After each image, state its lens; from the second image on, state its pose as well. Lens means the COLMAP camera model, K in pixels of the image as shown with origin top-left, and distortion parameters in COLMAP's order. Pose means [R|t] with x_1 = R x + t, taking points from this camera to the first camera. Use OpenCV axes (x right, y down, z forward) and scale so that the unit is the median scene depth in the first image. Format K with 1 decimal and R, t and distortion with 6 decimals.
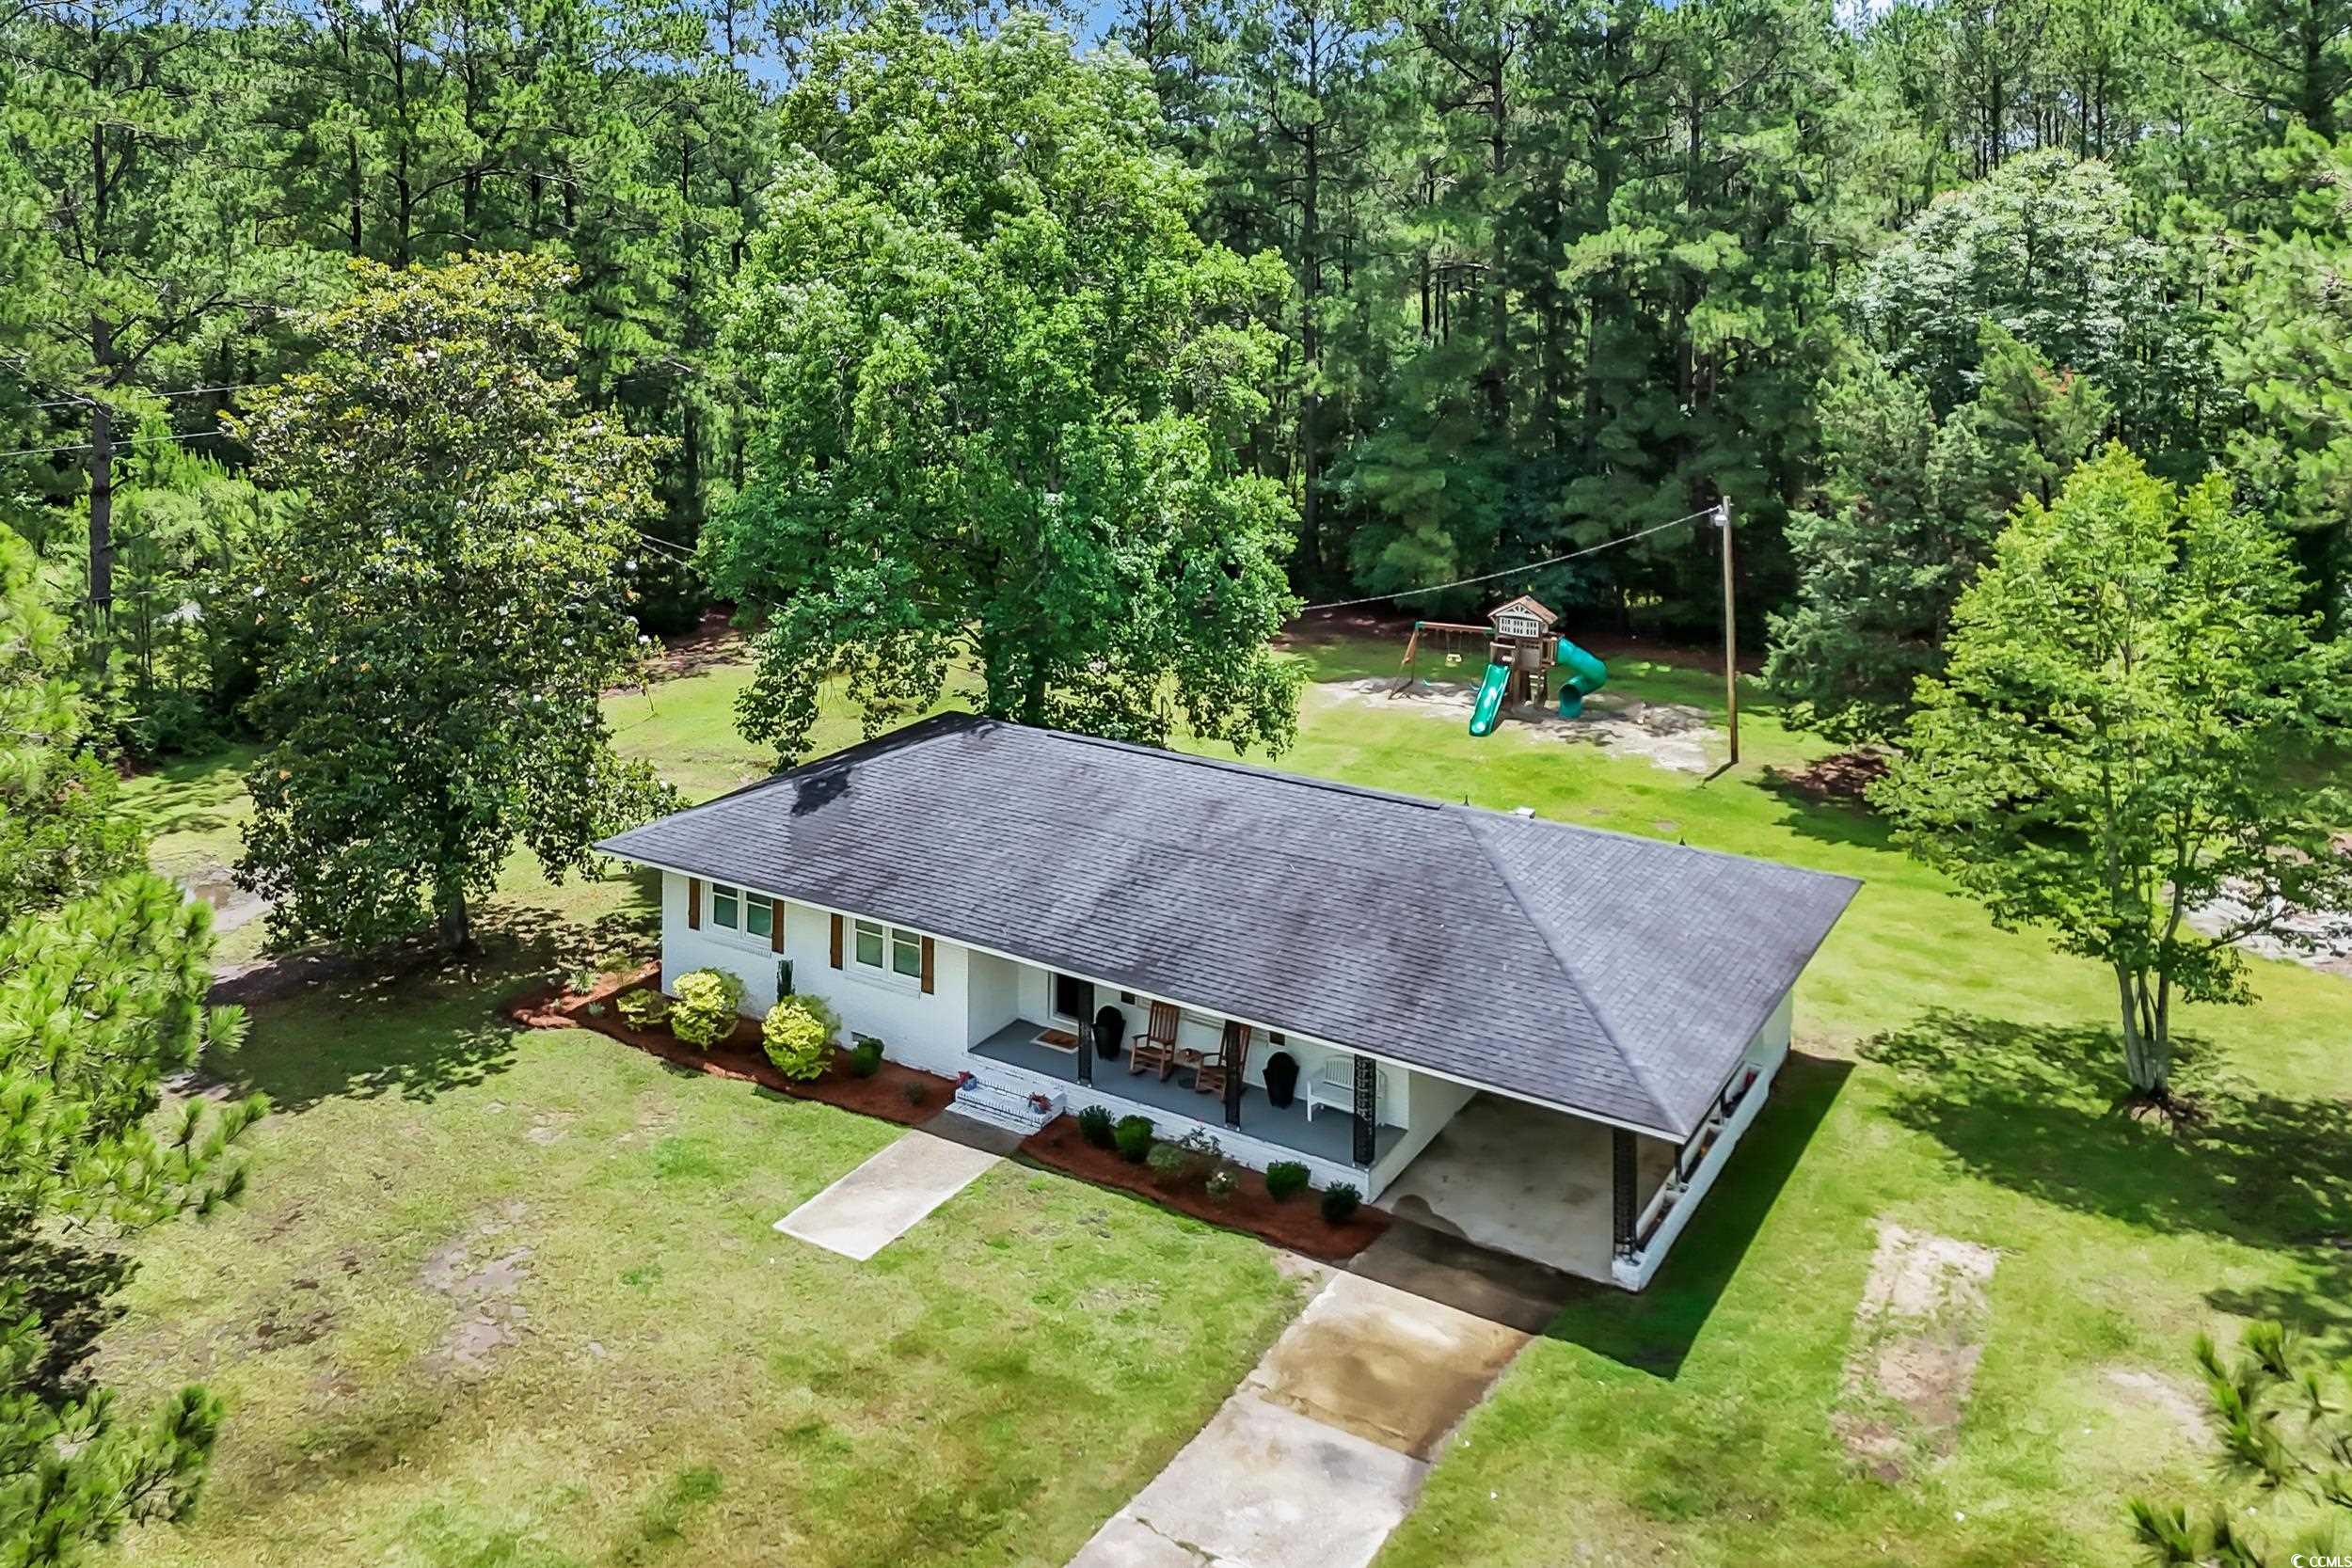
lens RADIAL K [[1934.4, 0, 1177.8], [0, 1934.4, 240.4], [0, 0, 1]] dist [0.072070, -0.005654]
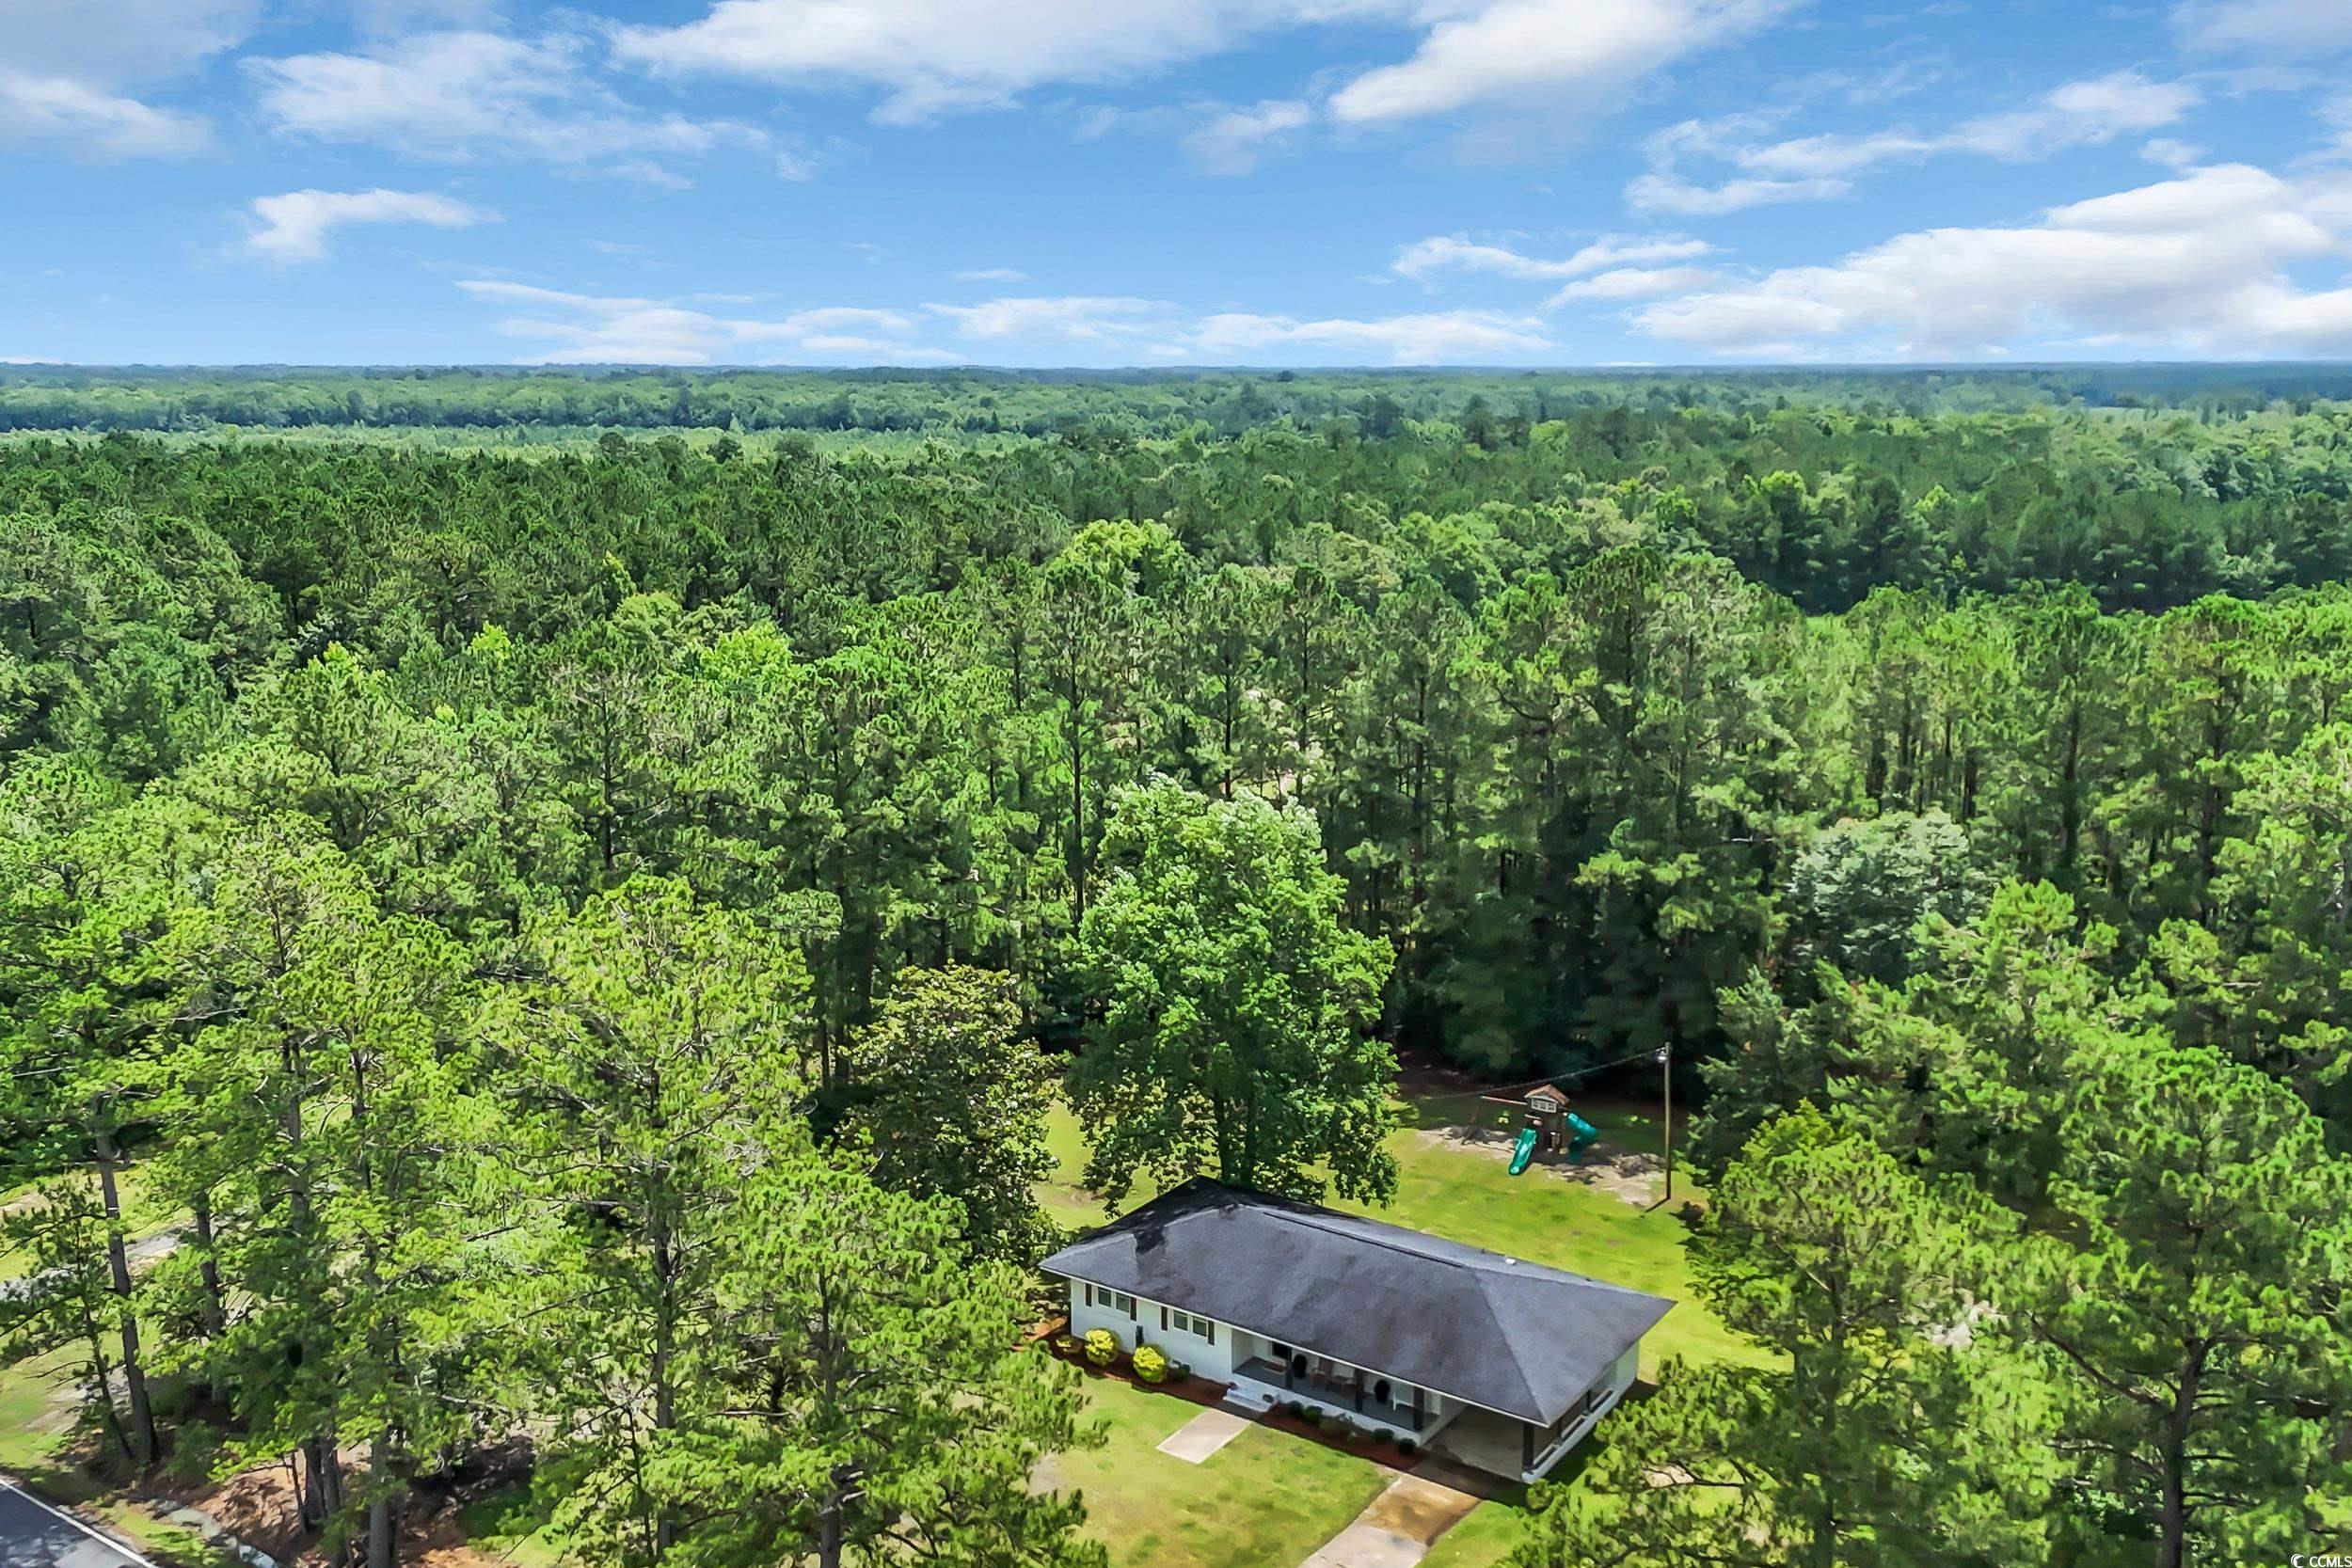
lens RADIAL K [[2068.7, 0, 1176.0], [0, 2068.7, 784.0], [0, 0, 1]] dist [0.105708, -0.003569]
pose [[0.997822, 0.002928, -0.065900, -0.021369], [0.007626, 0.987196, 0.159331, -0.544144], [0.065523, -0.159486, 0.985023, -1.063085]]
